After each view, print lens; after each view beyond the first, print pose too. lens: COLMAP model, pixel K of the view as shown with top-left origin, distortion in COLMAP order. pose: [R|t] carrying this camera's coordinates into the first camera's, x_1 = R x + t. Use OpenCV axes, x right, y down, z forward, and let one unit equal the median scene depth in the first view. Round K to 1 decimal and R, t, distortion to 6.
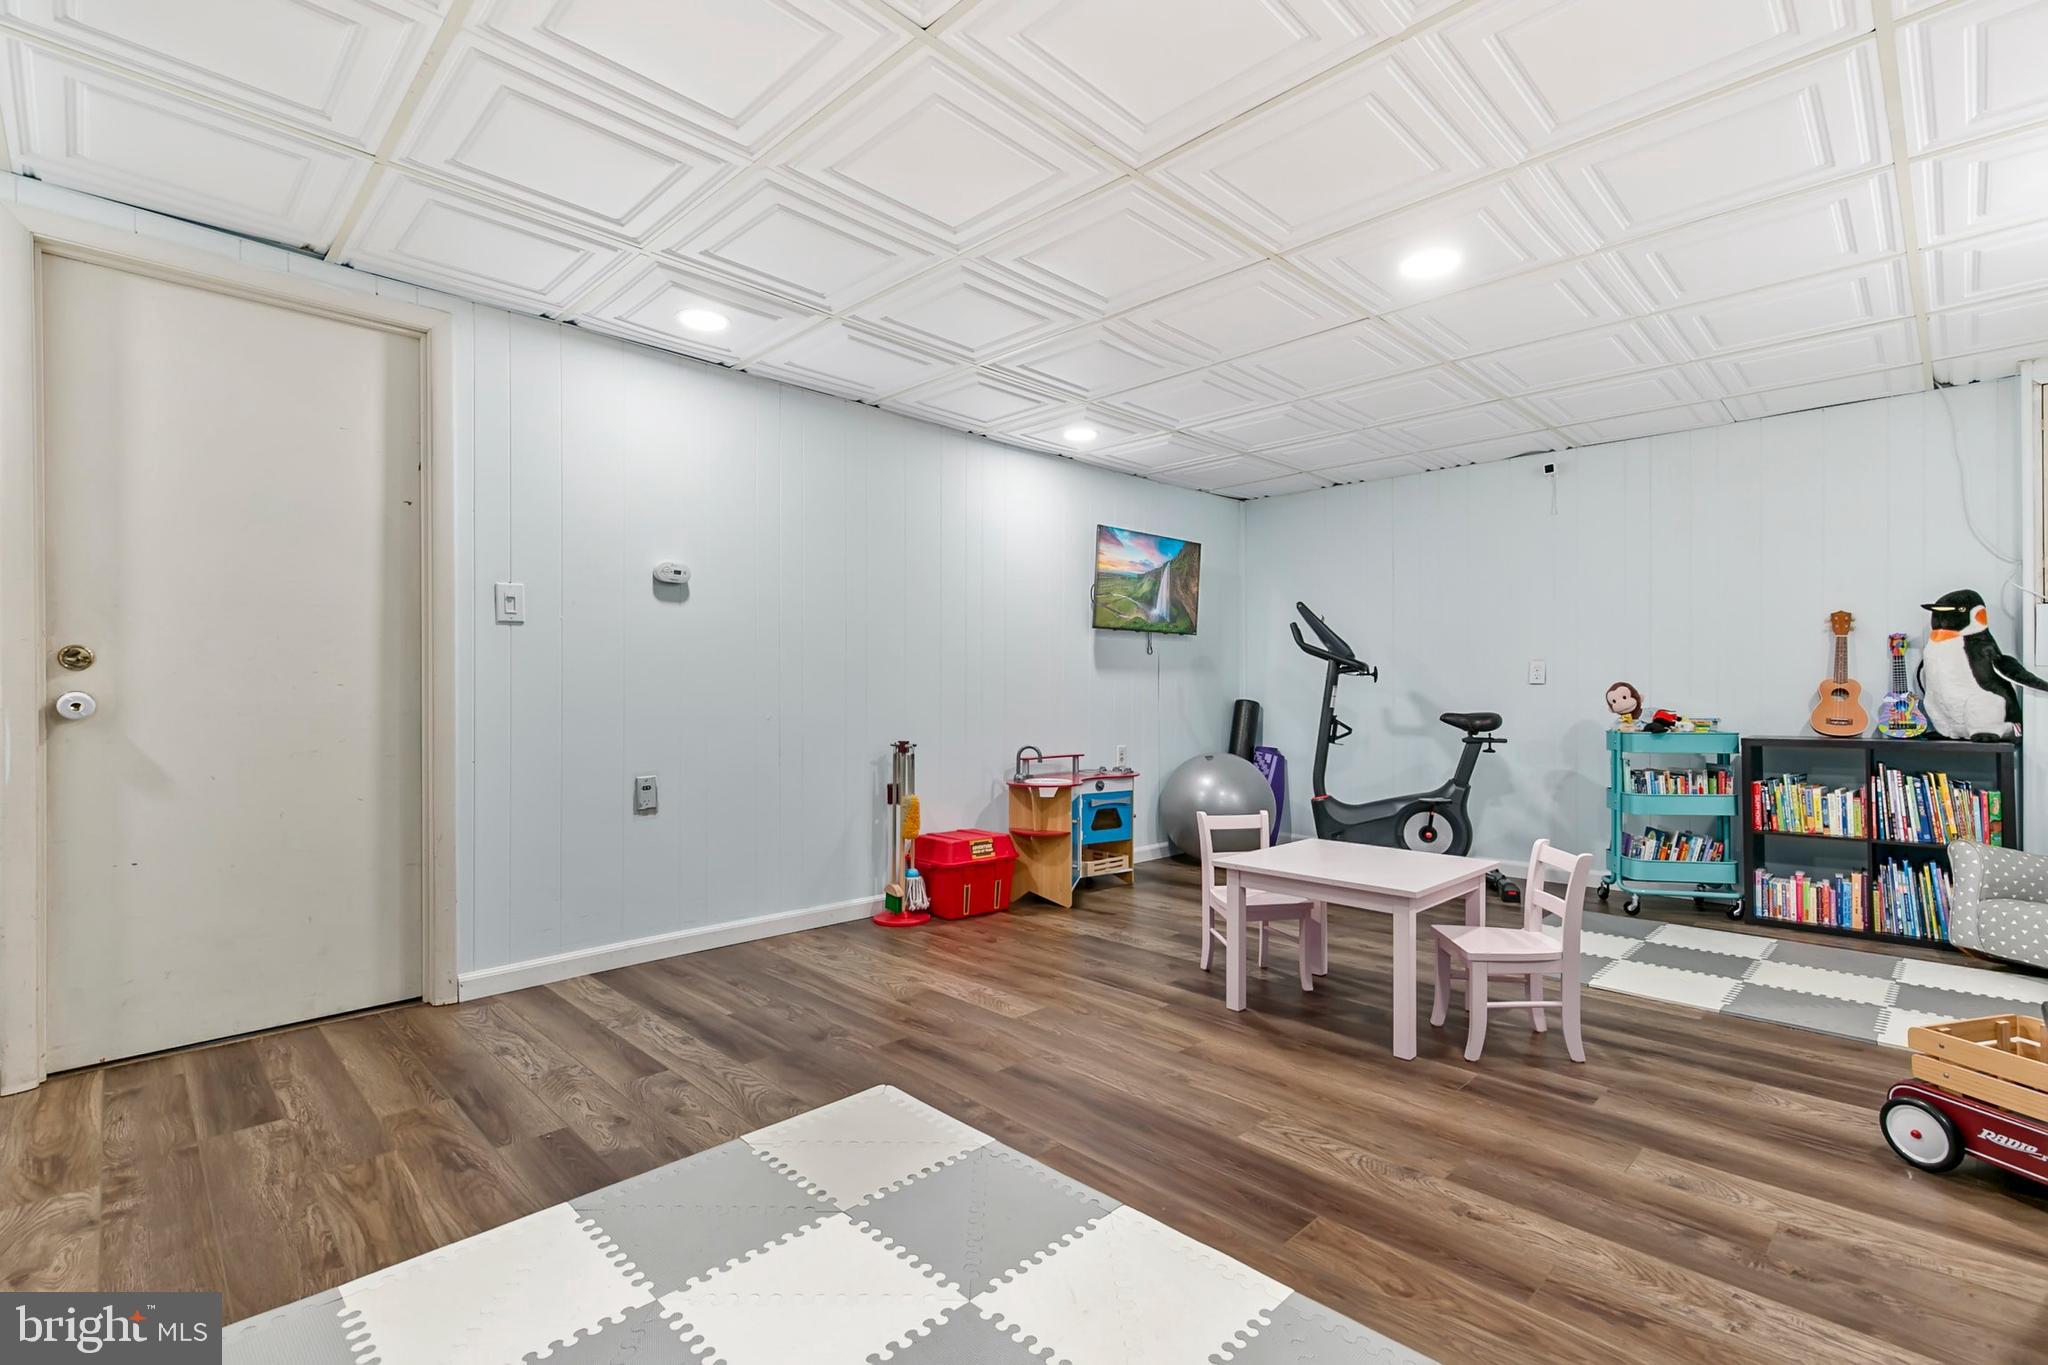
lens RADIAL K [[920.9, 0, 1023.8], [0, 920.9, 681.5], [0, 0, 1]] dist [0.006414, -0.002190]
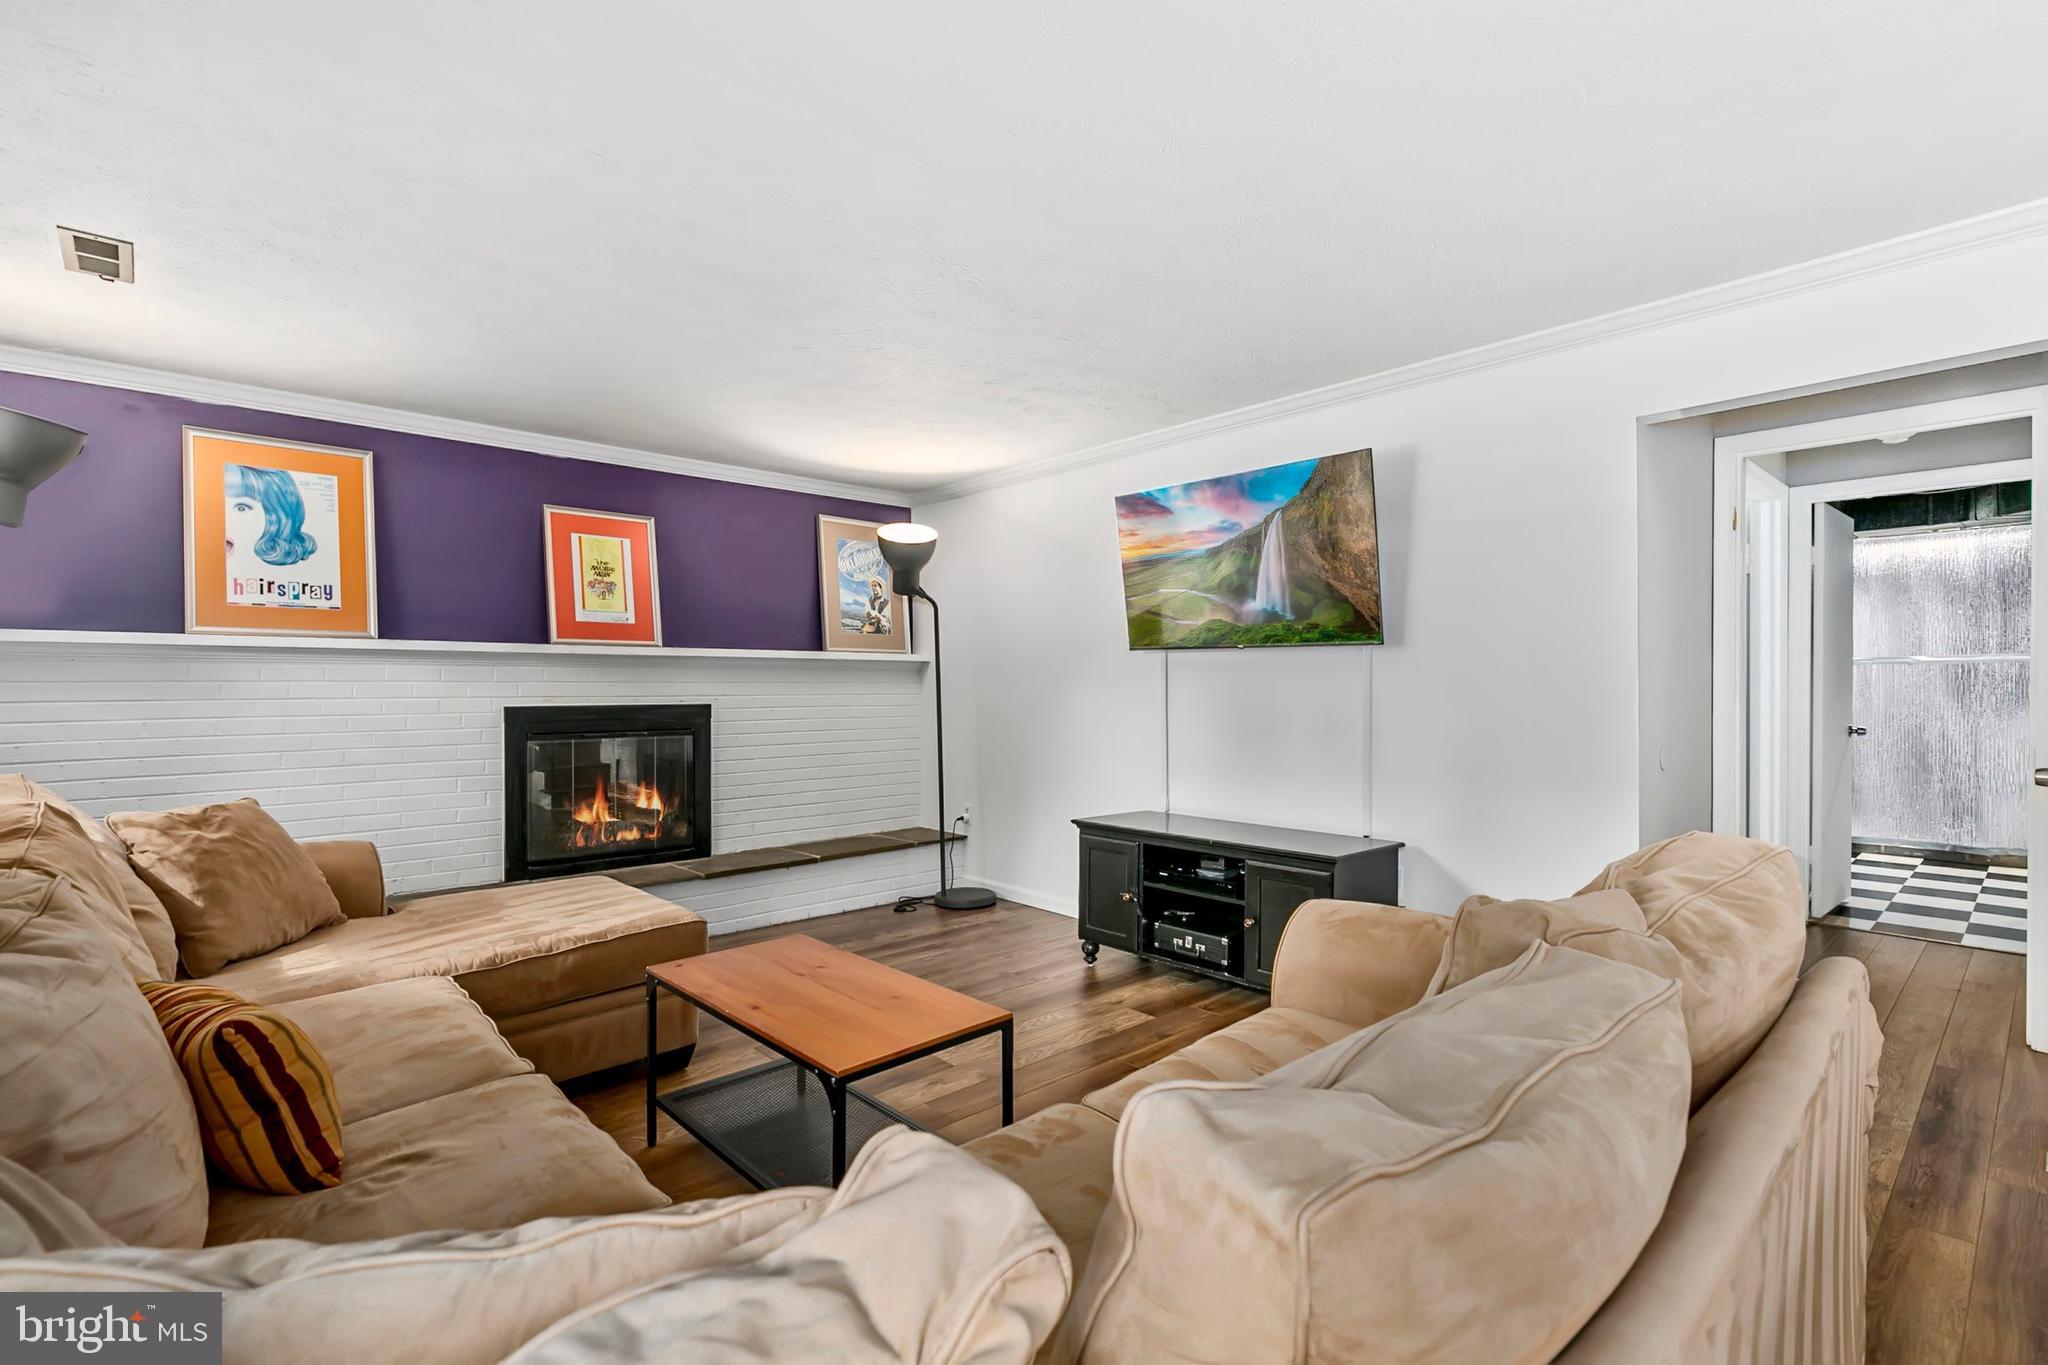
lens RADIAL K [[920.9, 0, 1016.9], [0, 920.9, 691.2], [0, 0, 1]] dist [0.006414, -0.002190]
pose [[-0.043327, 0.008909, -0.999021, 0.725743], [0.004775, 0.999951, 0.008710, -0.028489], [0.999050, -0.004392, -0.043367, 0.887472]]
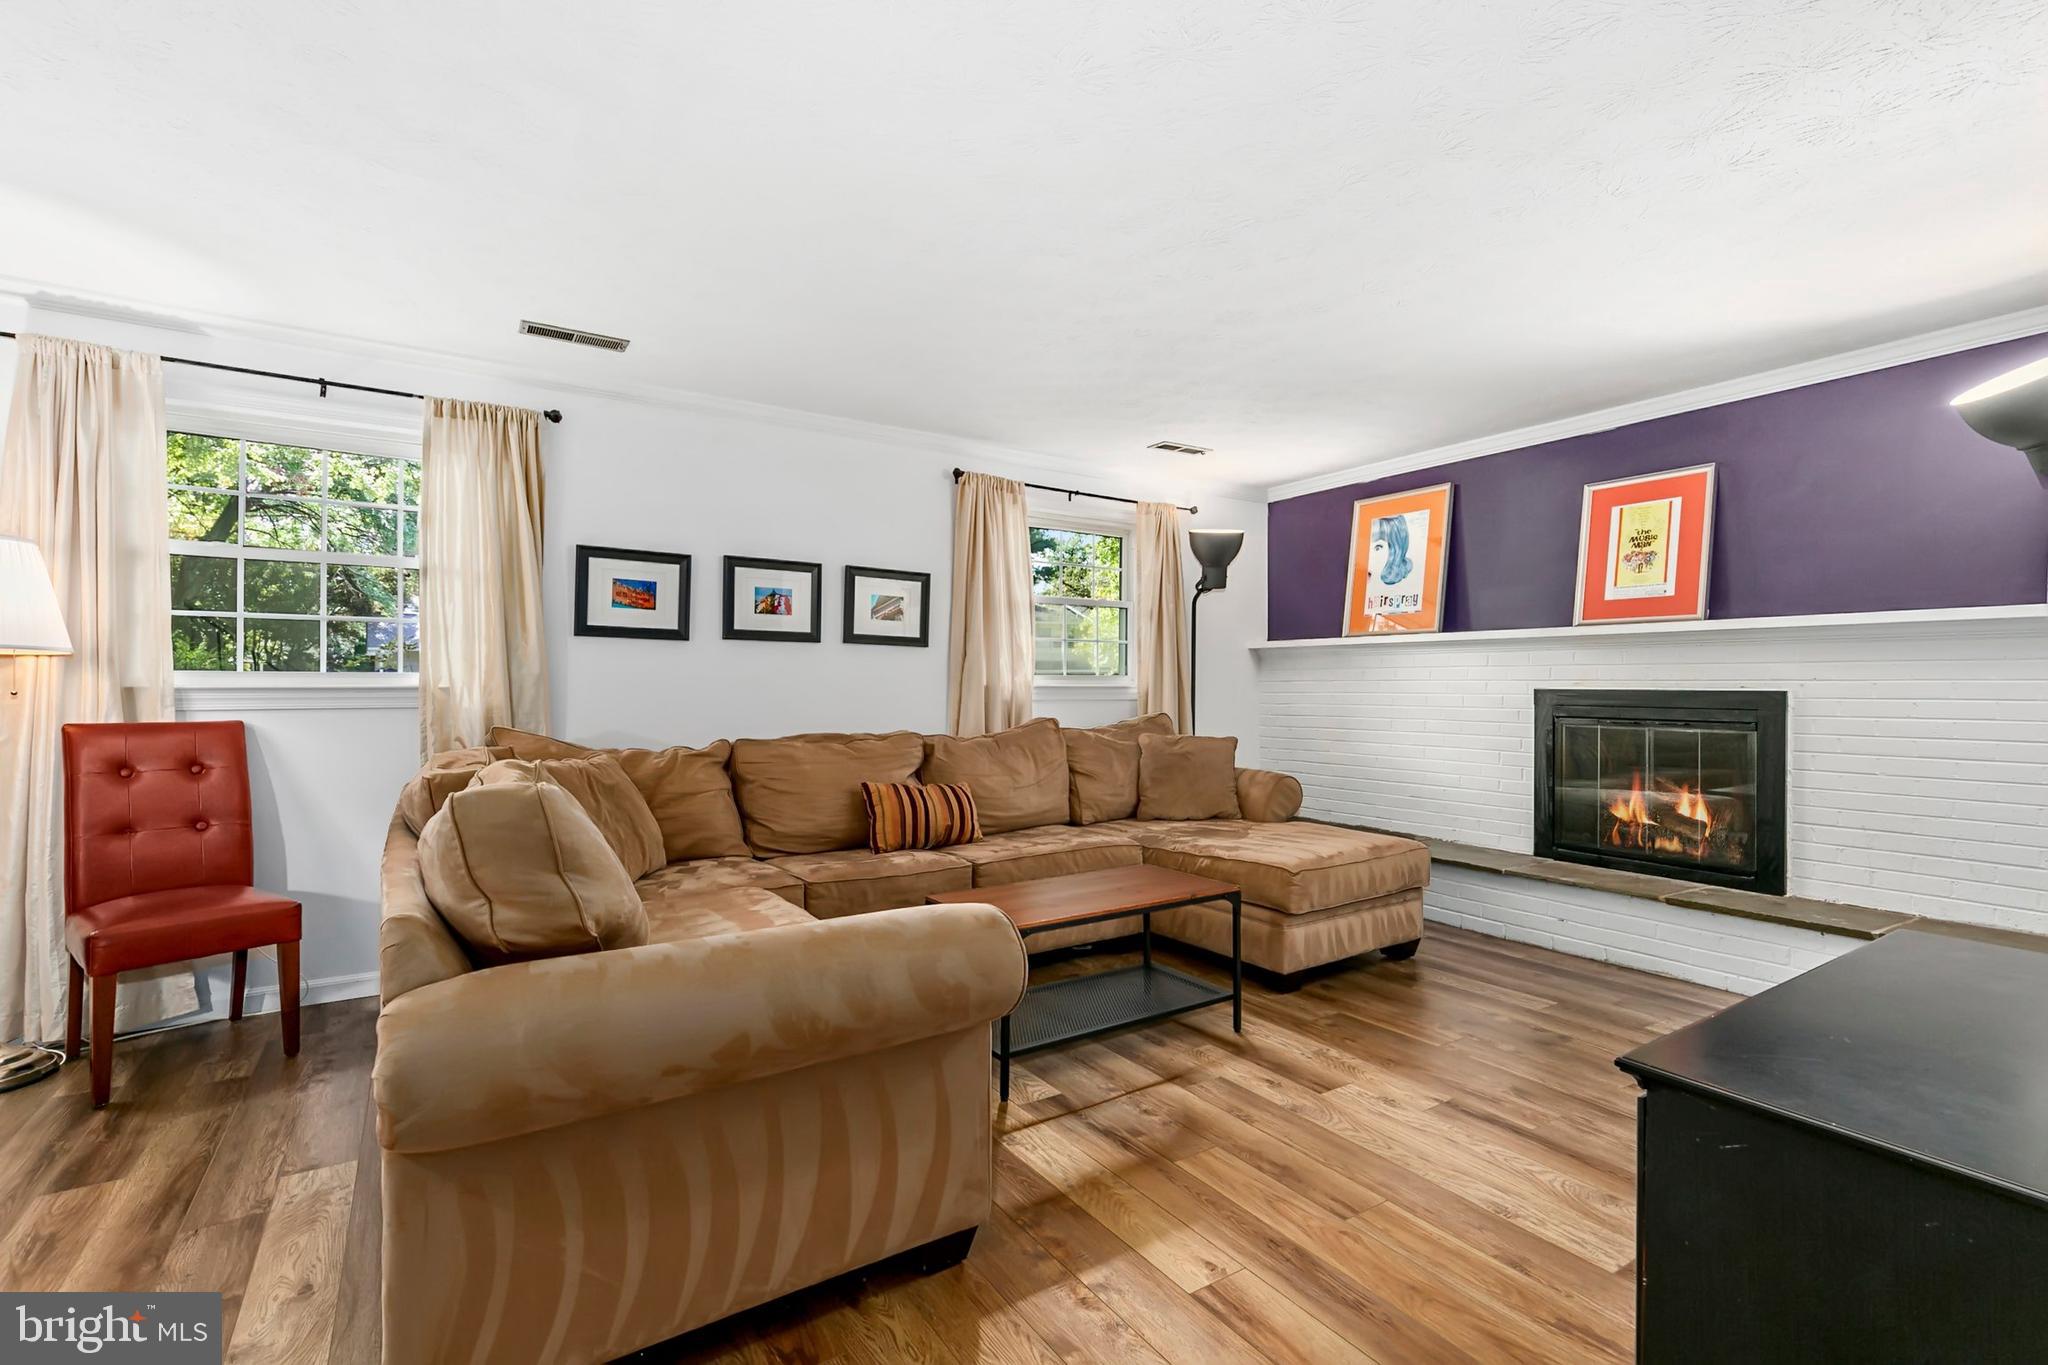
lens RADIAL K [[920.9, 0, 1022.9], [0, 920.9, 687.3], [0, 0, 1]] dist [0.006414, -0.002190]
pose [[-0.978385, 0.000736, 0.206788, 0.334895], [0.001035, 0.999999, 0.001338, -0.016763], [-0.206787, 0.001523, -0.978385, 1.237470]]
